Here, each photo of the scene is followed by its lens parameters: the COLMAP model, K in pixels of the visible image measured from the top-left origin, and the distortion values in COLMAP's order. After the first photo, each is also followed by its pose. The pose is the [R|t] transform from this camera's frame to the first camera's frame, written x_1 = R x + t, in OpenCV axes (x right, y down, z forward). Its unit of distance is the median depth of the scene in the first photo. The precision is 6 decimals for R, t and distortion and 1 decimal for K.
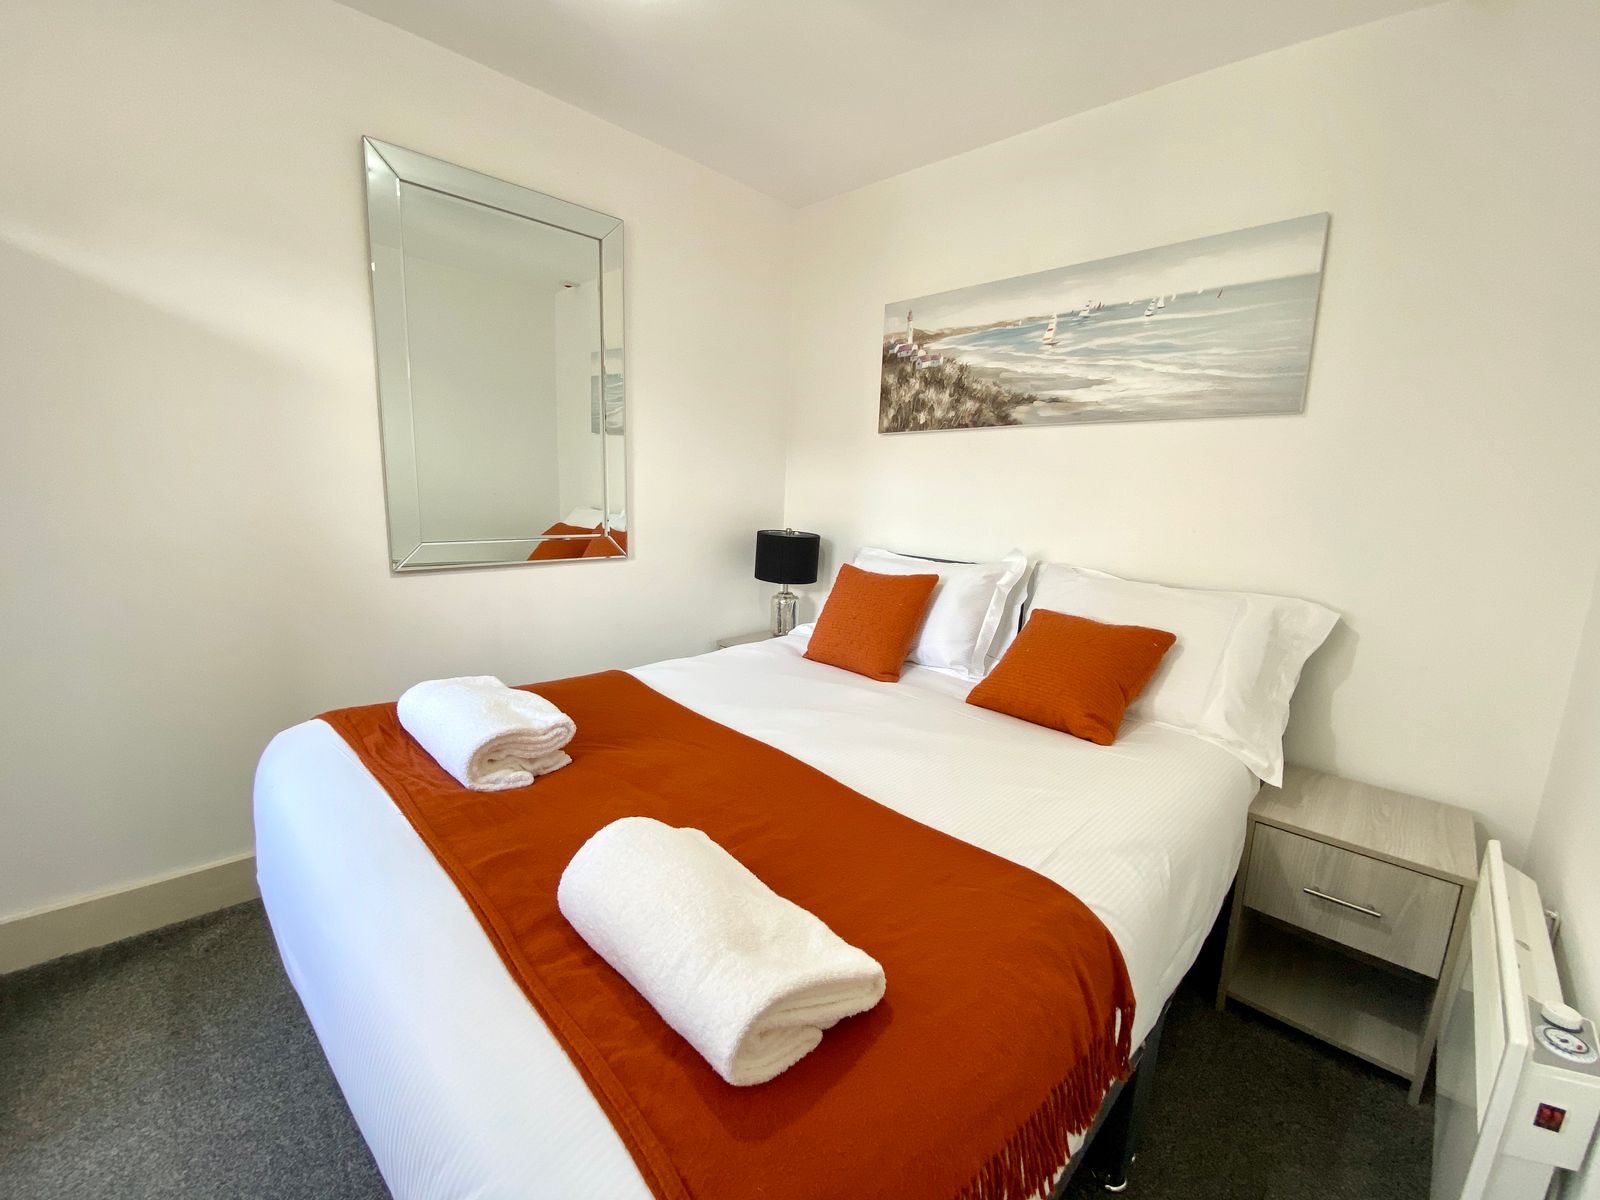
lens RADIAL K [[650.3, 0, 806.8], [0, 650.3, 602.0], [0, 0, 1]] dist [0.019974, -0.020039]
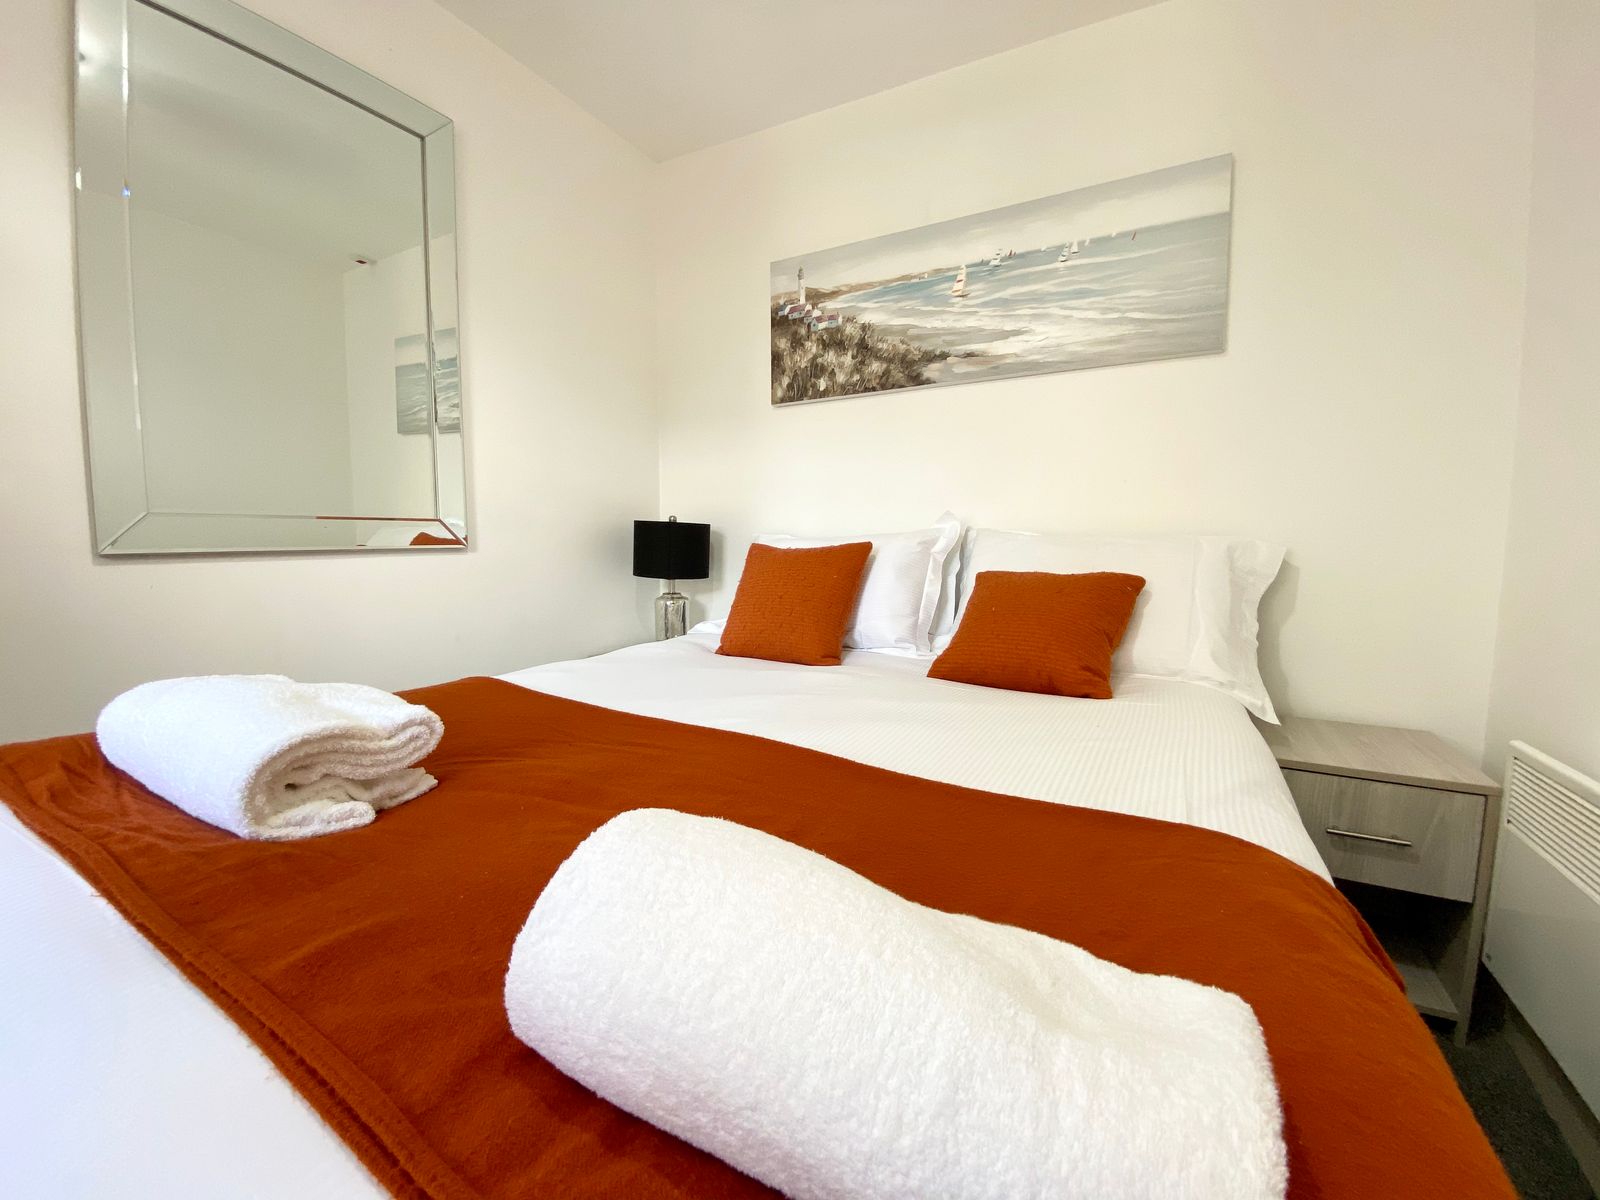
lens RADIAL K [[650.3, 0, 806.8], [0, 650.3, 602.0], [0, 0, 1]] dist [0.019974, -0.020039]
pose [[0.966418, -0.057947, 0.250357, -0.111815], [0.075289, 0.995340, -0.060248, 0.091078], [-0.245699, 0.077074, 0.966277, 0.201885]]
